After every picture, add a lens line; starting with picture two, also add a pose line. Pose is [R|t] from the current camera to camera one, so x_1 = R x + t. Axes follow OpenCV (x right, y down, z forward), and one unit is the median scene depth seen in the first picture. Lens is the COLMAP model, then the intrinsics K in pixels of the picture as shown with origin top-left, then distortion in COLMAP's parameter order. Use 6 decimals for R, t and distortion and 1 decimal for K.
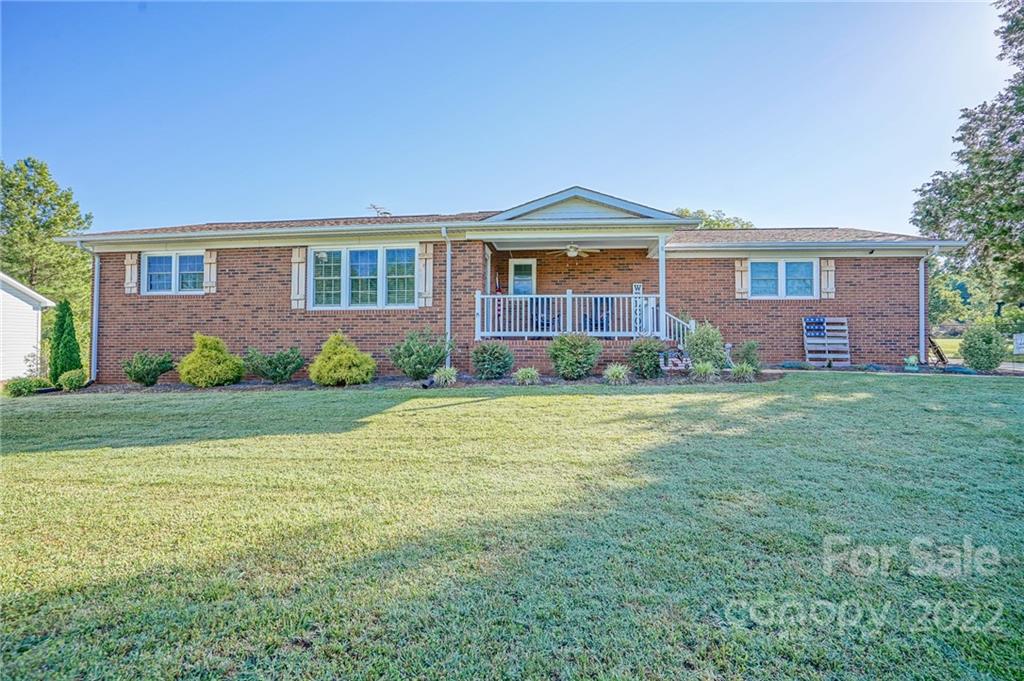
lens RADIAL K [[470.1, 0, 509.9], [0, 470.1, 346.7], [0, 0, 1]] dist [-0.059194, 0.021345]
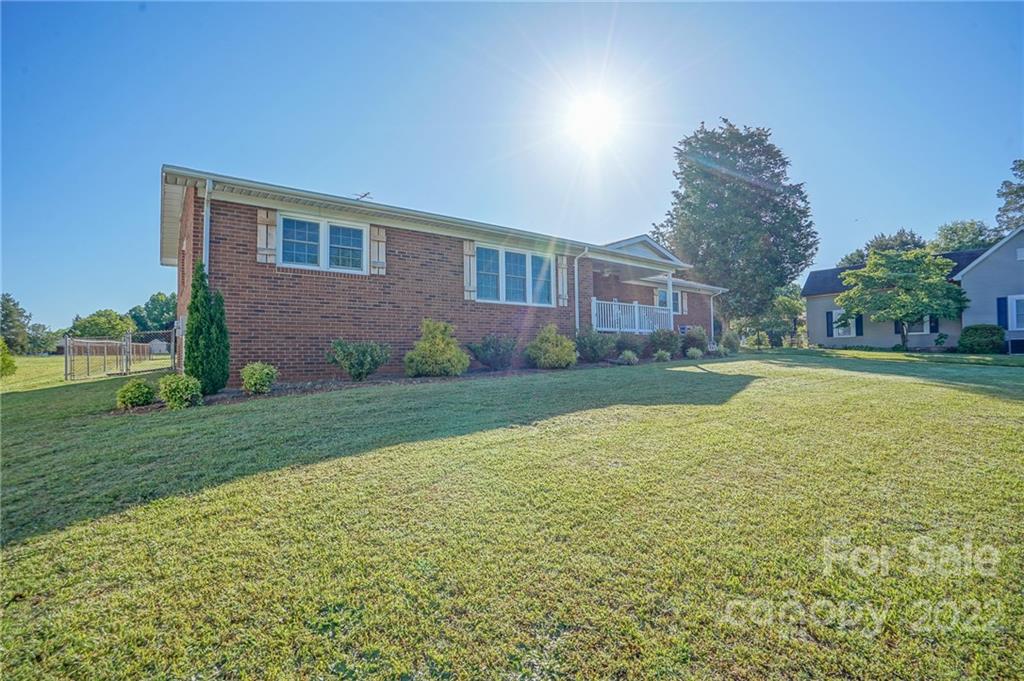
lens RADIAL K [[470.1, 0, 509.9], [0, 470.1, 346.7], [0, 0, 1]] dist [-0.059194, 0.021345]
pose [[0.733458, 0.000088, 0.679735, -1.055506], [-0.000808, 0.999999, 0.000742, 0.021146], [-0.679735, -0.001094, 0.733457, 0.161040]]
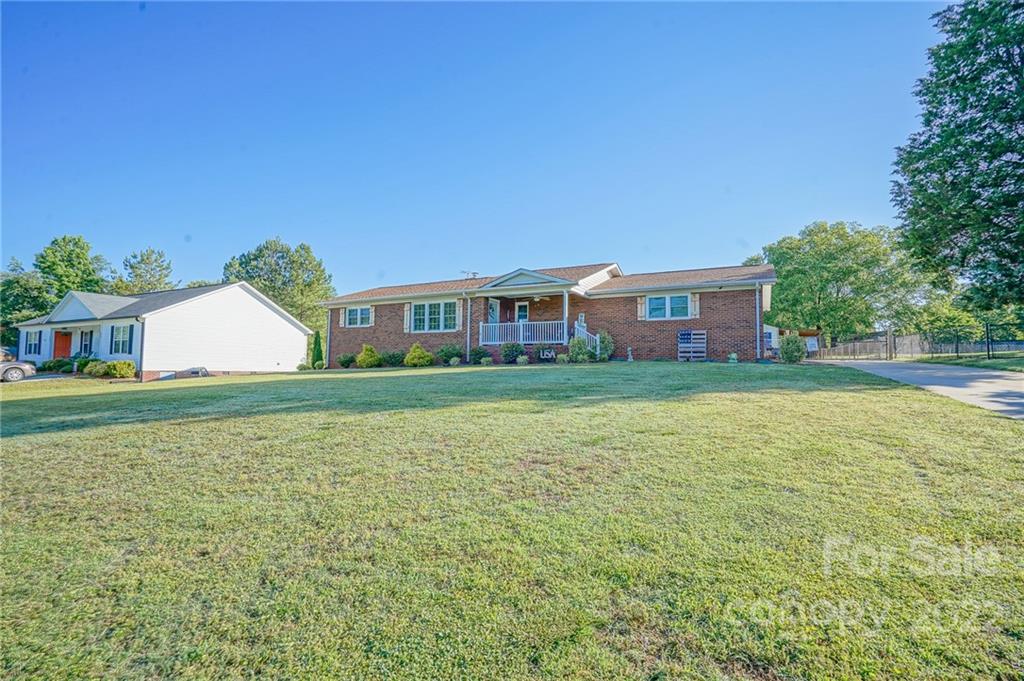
lens RADIAL K [[470.1, 0, 509.9], [0, 470.1, 346.7], [0, 0, 1]] dist [-0.059194, 0.021345]
pose [[0.927740, -0.010955, -0.373066, 0.726426], [-0.005632, 0.999044, -0.043344, 0.067345], [0.373184, 0.042313, 0.926792, -0.744274]]
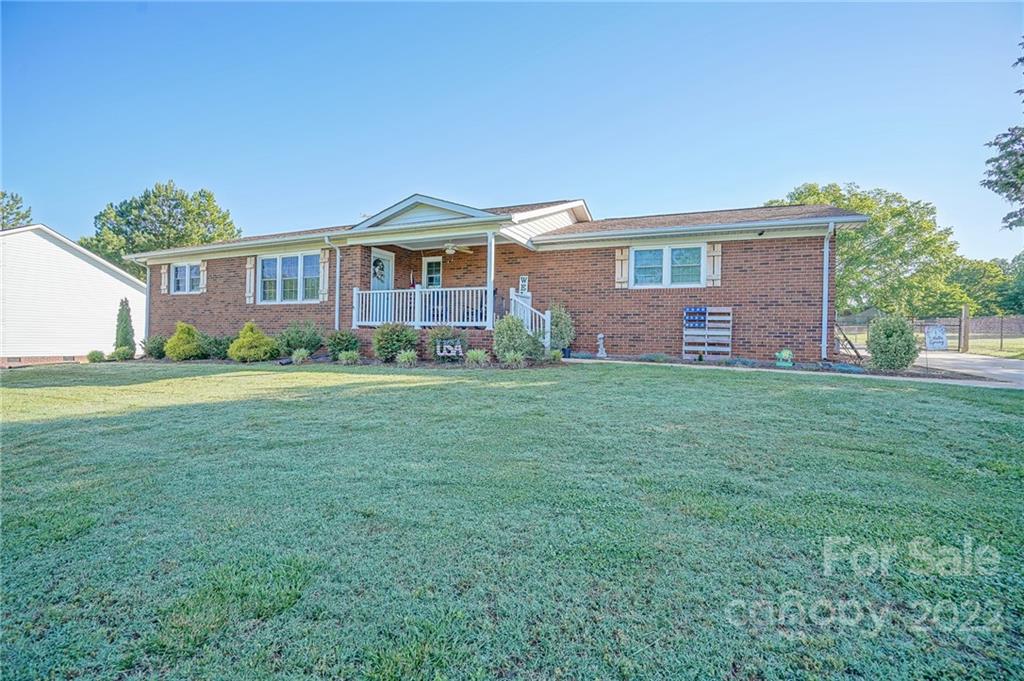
lens RADIAL K [[470.1, 0, 509.9], [0, 470.1, 346.7], [0, 0, 1]] dist [-0.059194, 0.021345]
pose [[0.950917, 0.019667, -0.308821, 0.619314], [-0.013553, 0.999668, 0.021929, 0.000968], [0.309149, -0.016667, 0.950867, -0.014600]]
